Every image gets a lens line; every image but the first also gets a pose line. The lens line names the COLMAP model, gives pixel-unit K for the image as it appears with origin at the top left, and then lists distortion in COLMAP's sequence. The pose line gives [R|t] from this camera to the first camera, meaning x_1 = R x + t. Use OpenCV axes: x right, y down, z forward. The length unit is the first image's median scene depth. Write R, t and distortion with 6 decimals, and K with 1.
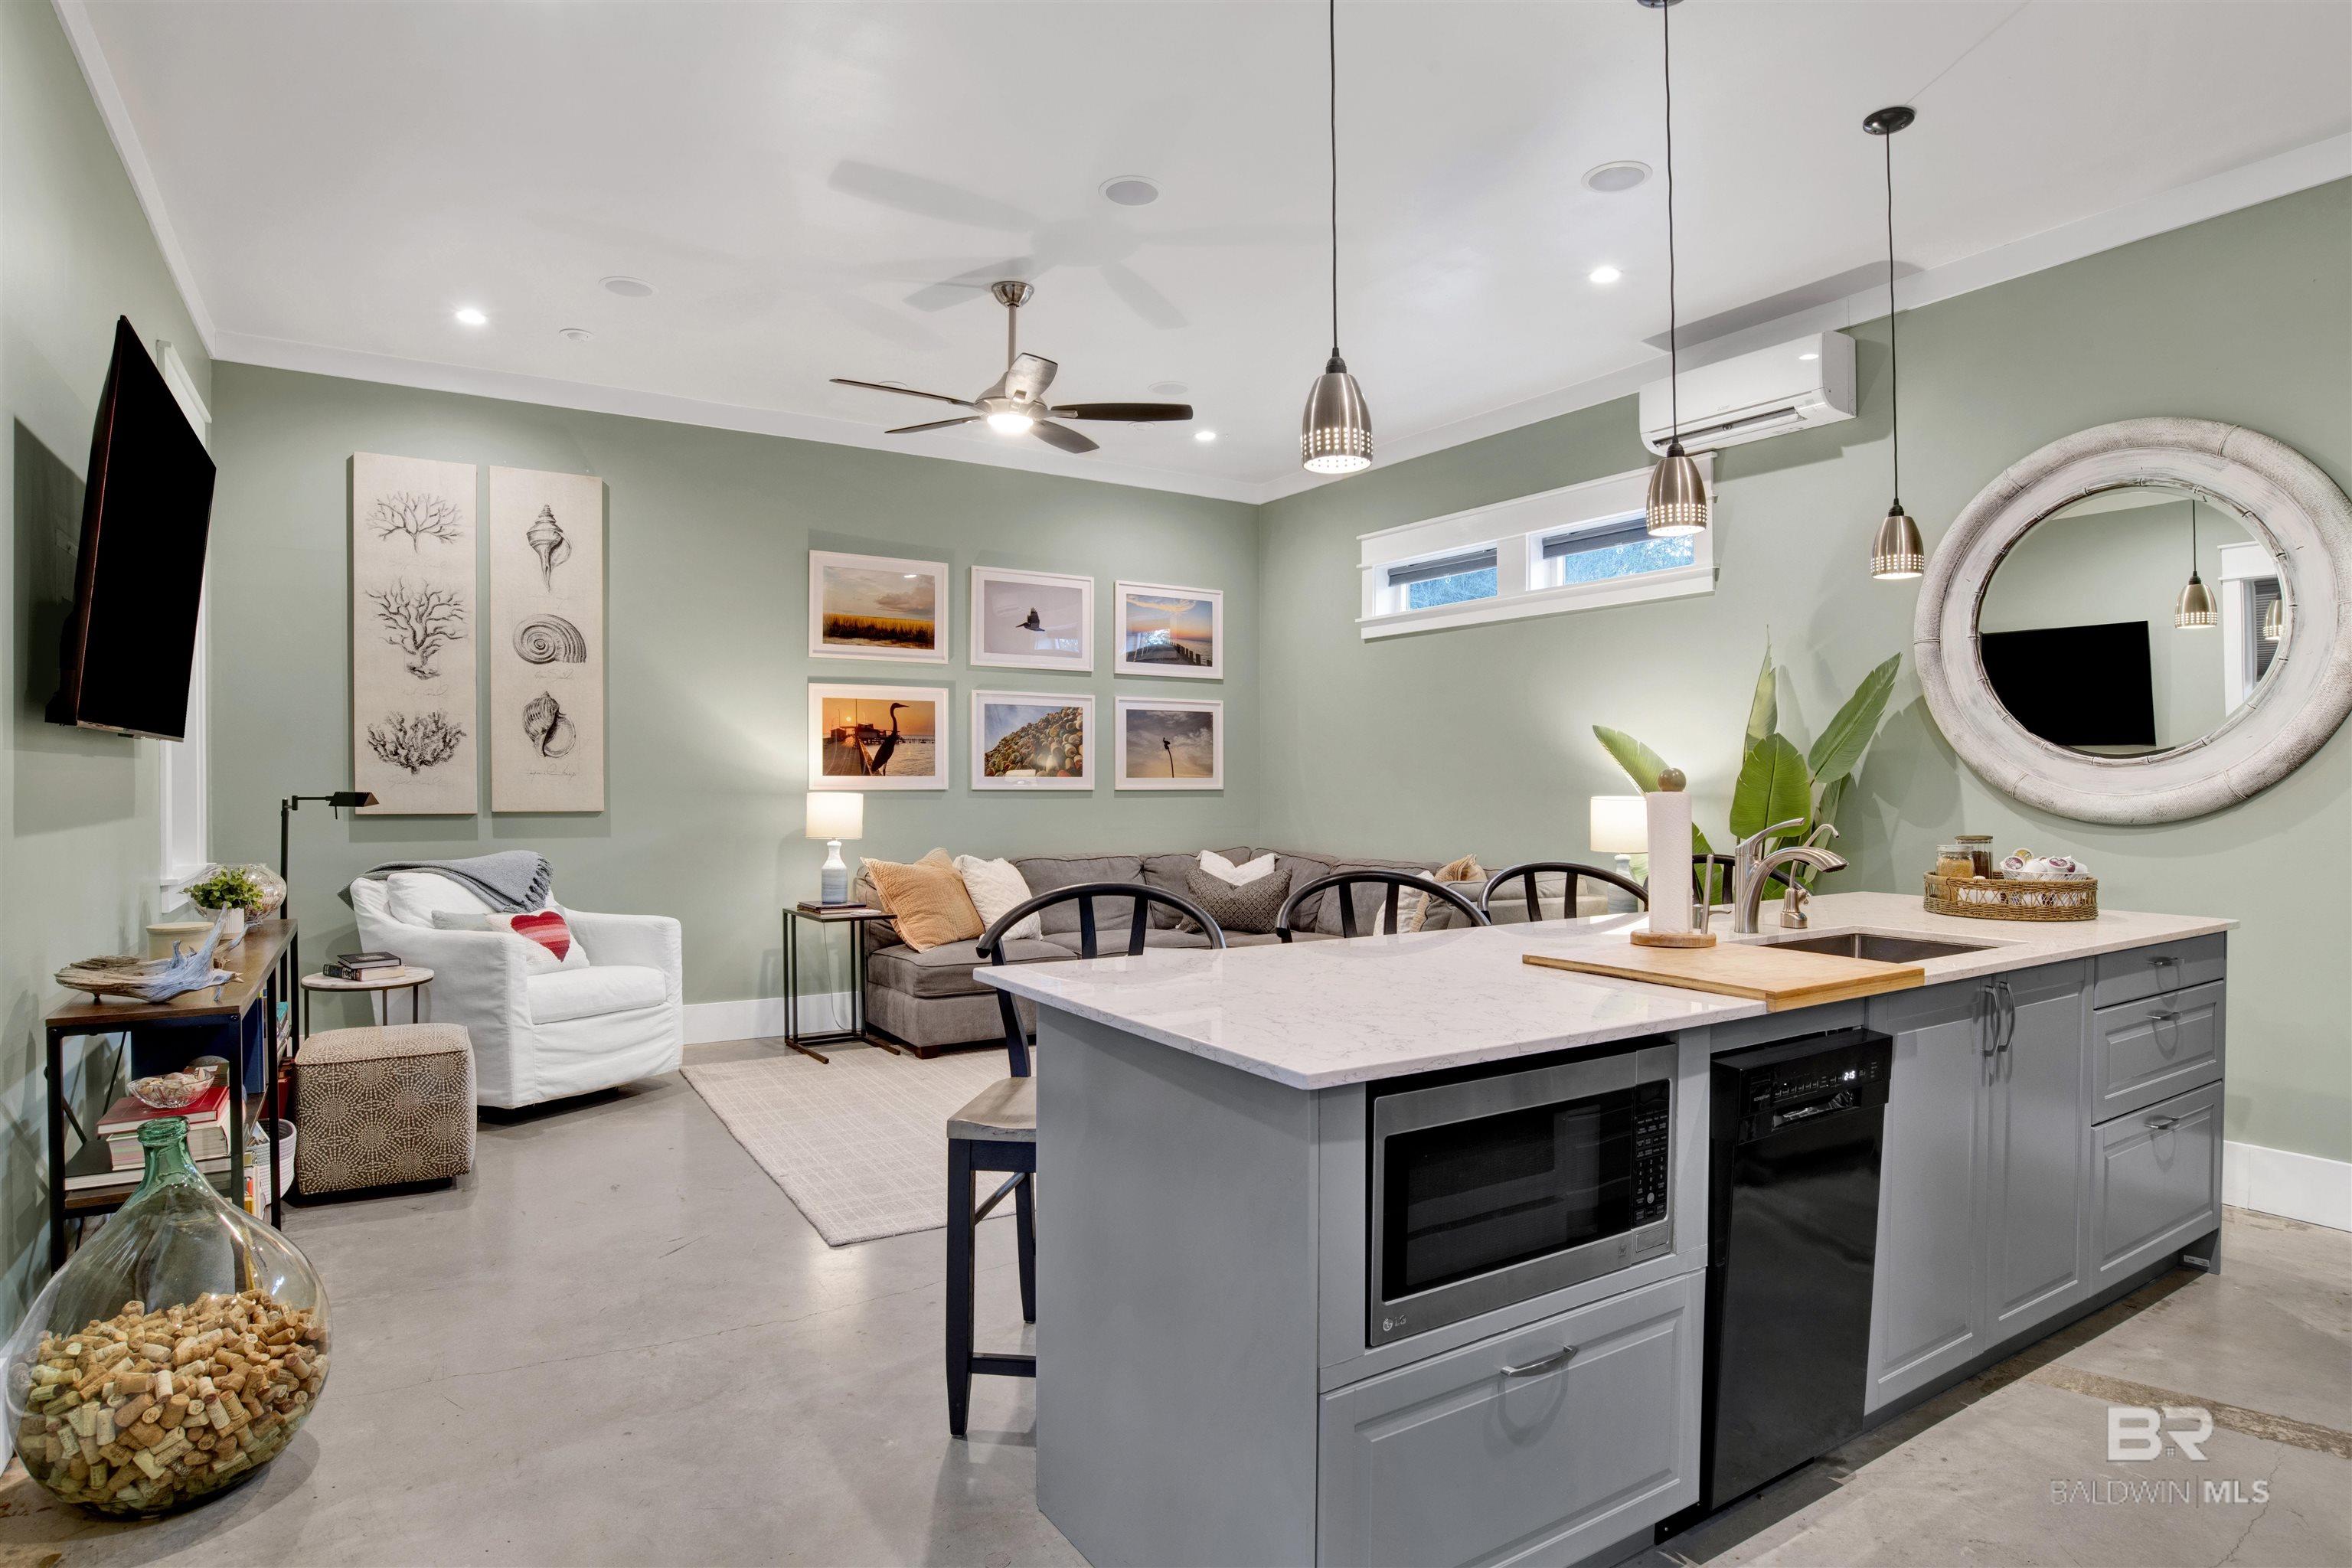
lens RADIAL K [[1227.6, 0, 1187.8], [0, 1227.6, 781.9], [0, 0, 1]] dist [-0.062323, 0.018504]
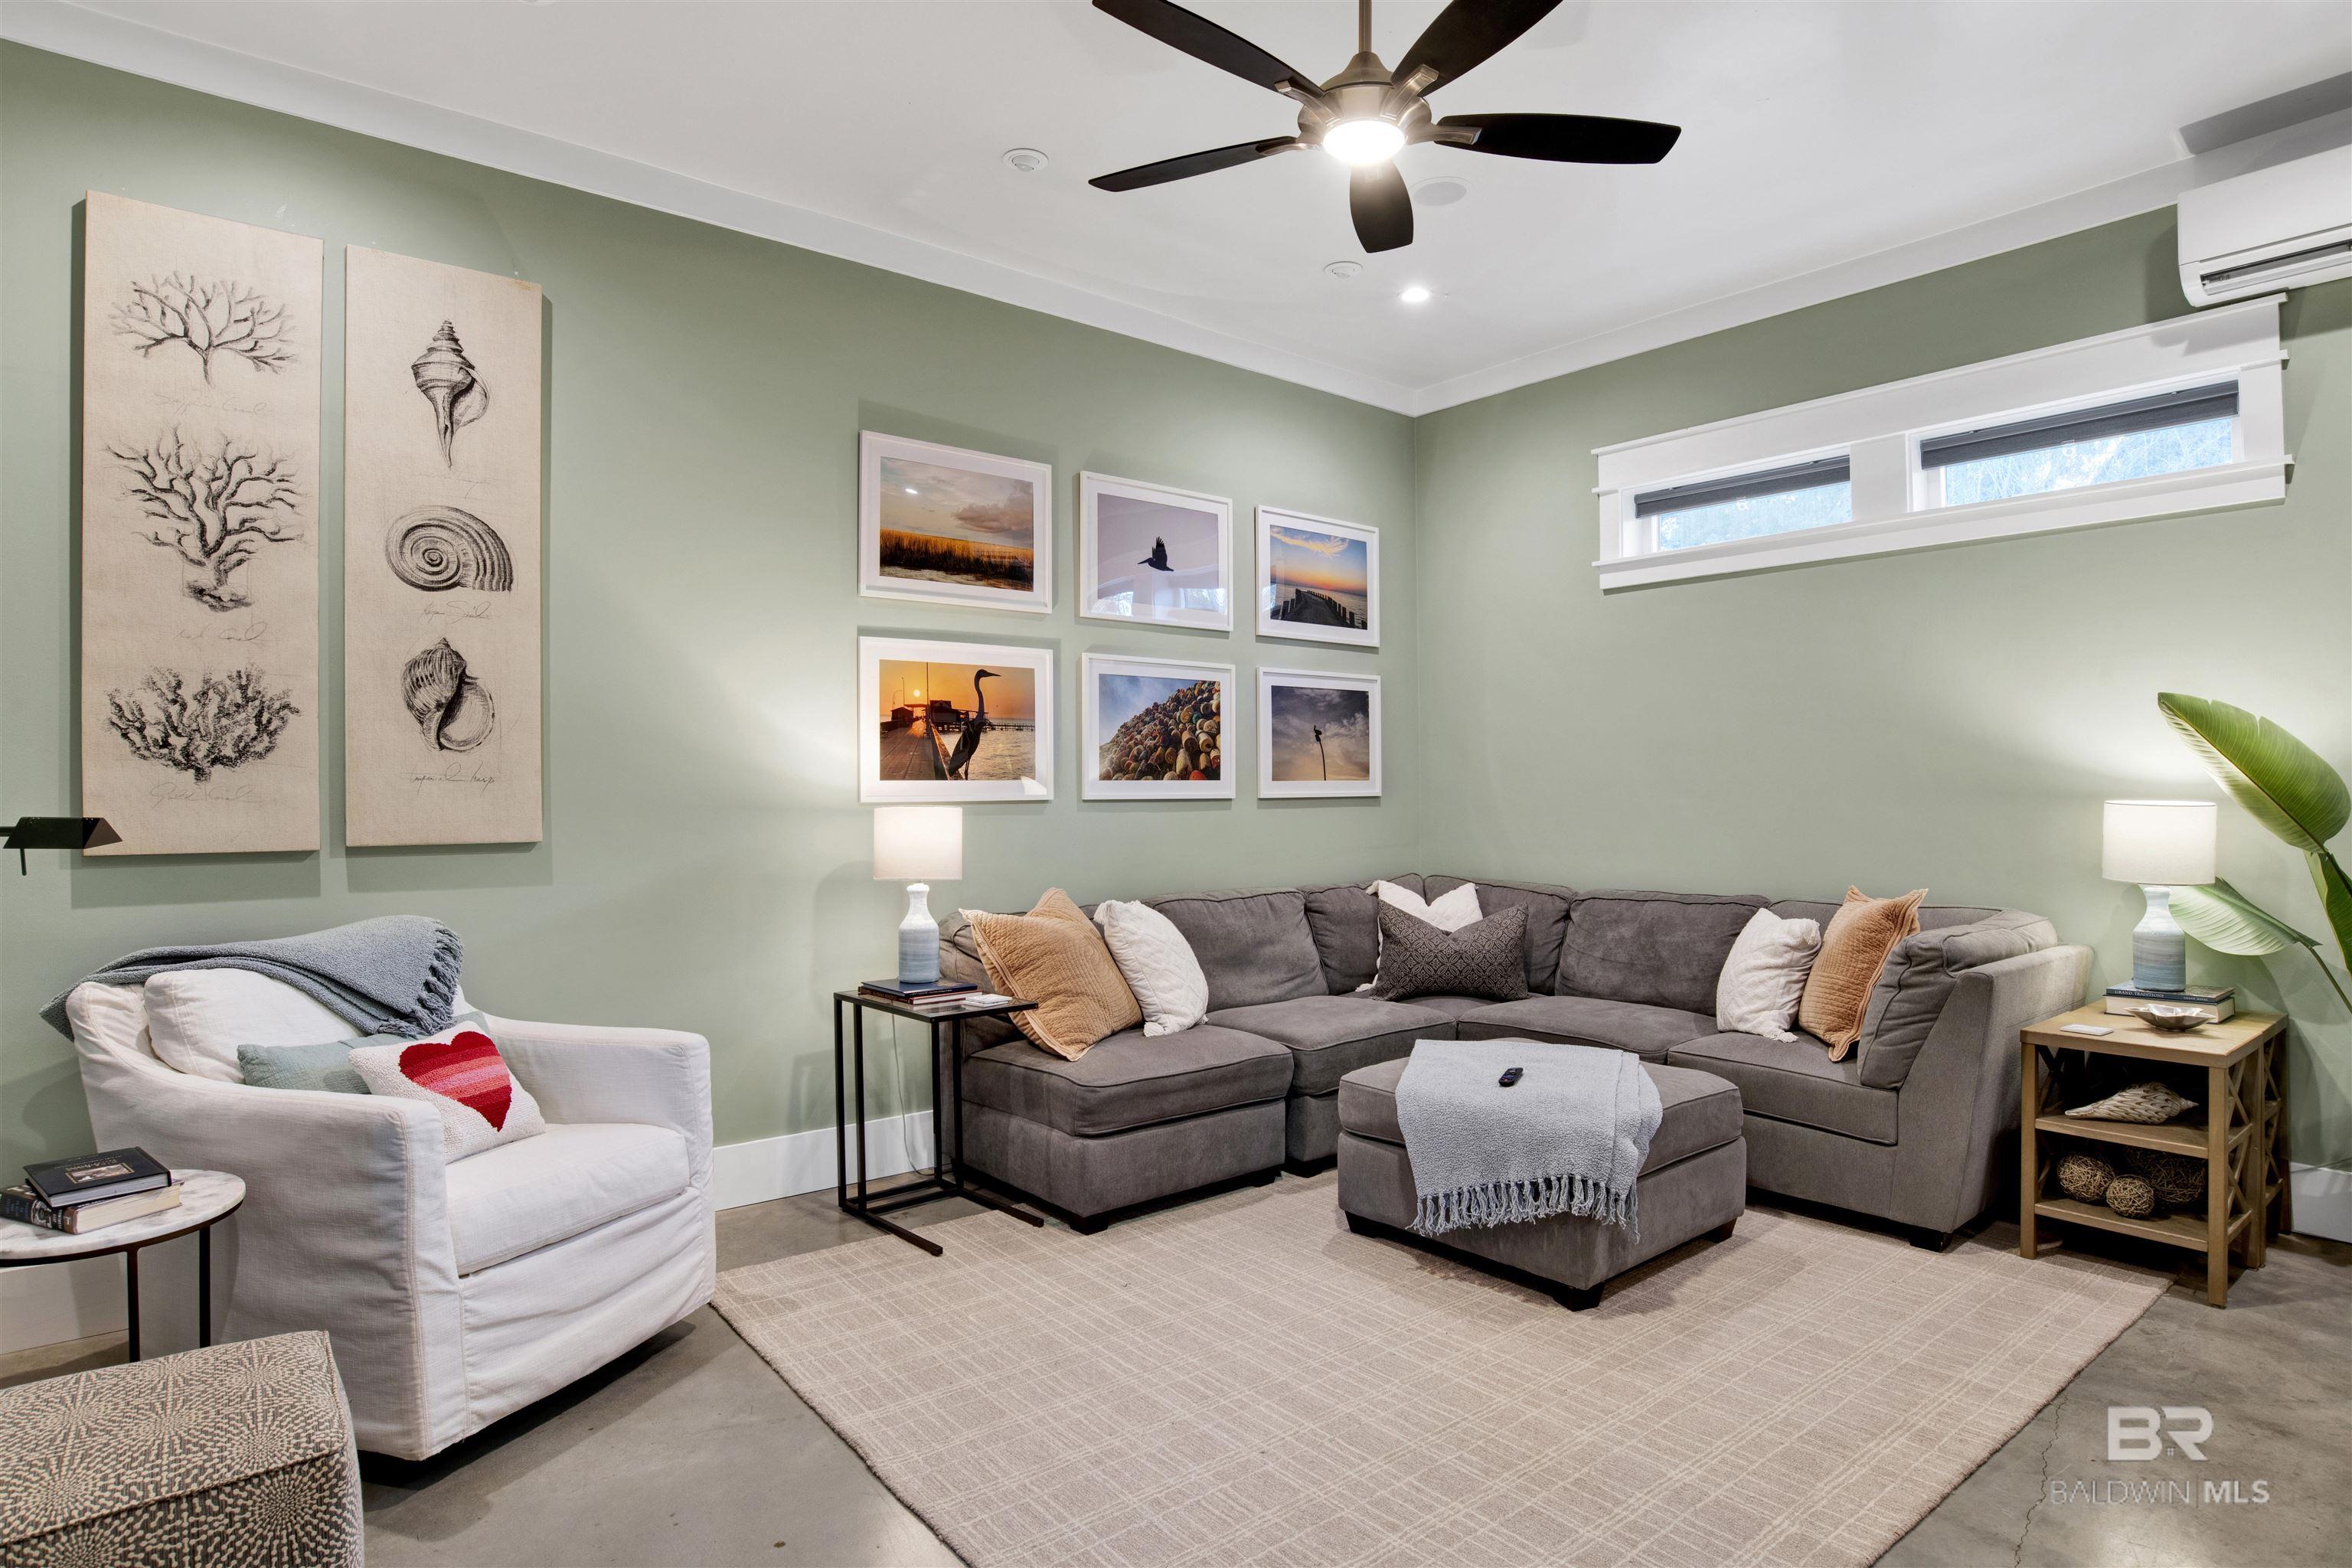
lens RADIAL K [[1227.6, 0, 1170.0], [0, 1227.6, 769.9], [0, 0, 1]] dist [-0.062323, 0.018504]
pose [[0.993726, -0.007062, 0.111622, -0.244259], [0.008708, 0.999860, -0.014265, 0.000003], [-0.111506, 0.015148, 0.993648, 0.378924]]
